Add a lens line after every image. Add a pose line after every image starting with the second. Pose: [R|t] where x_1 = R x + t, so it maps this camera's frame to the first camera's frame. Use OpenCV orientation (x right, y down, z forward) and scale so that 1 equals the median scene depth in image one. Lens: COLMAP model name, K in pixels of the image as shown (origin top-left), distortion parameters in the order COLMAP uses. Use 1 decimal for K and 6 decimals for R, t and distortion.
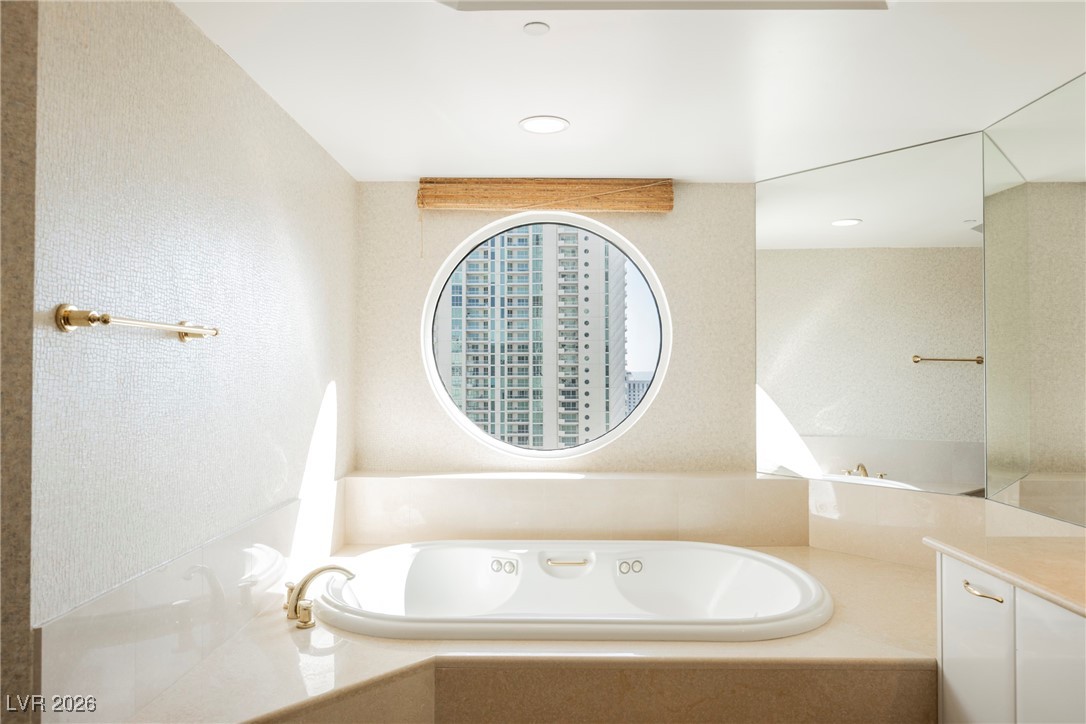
lens RADIAL K [[697.7, 0, 540.4], [0, 697.7, 362.8], [0, 0, 1]] dist [-0.004303, 0.000470]
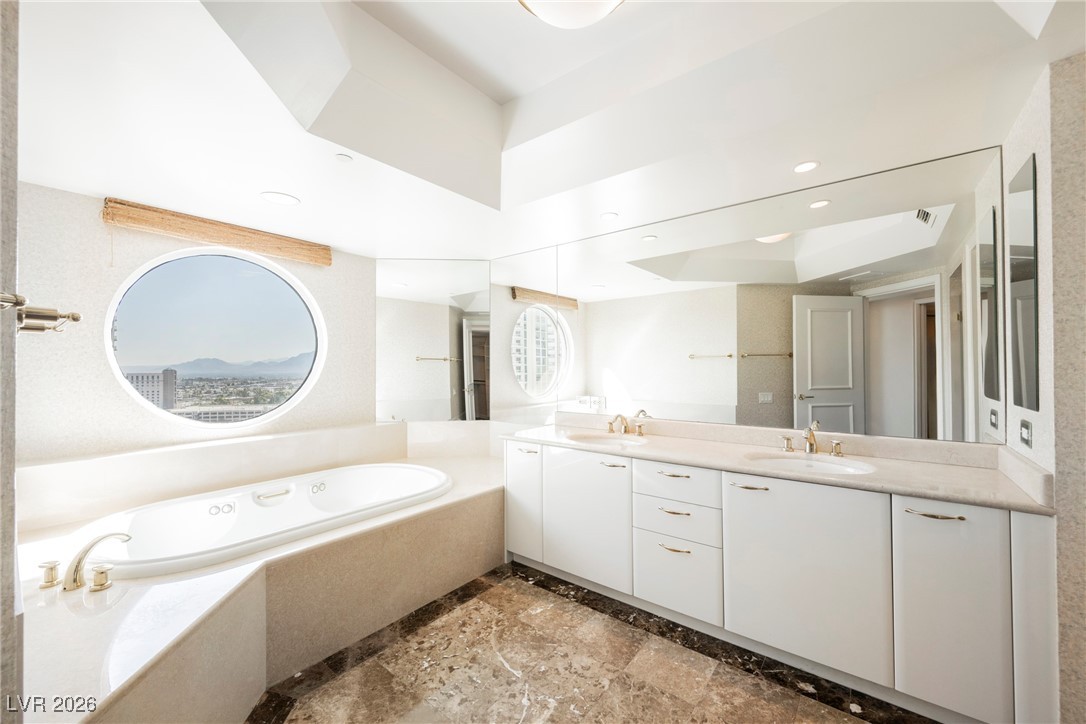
lens RADIAL K [[425.5, 0, 544.9], [0, 425.5, 363.1], [0, 0, 1]] dist [-0.002023, -0.000434]
pose [[0.606848, 0.003252, 0.794811, -0.304767], [-0.008383, 0.999962, 0.002309, 0.000918], [-0.794773, -0.008065, 0.606853, 0.002597]]
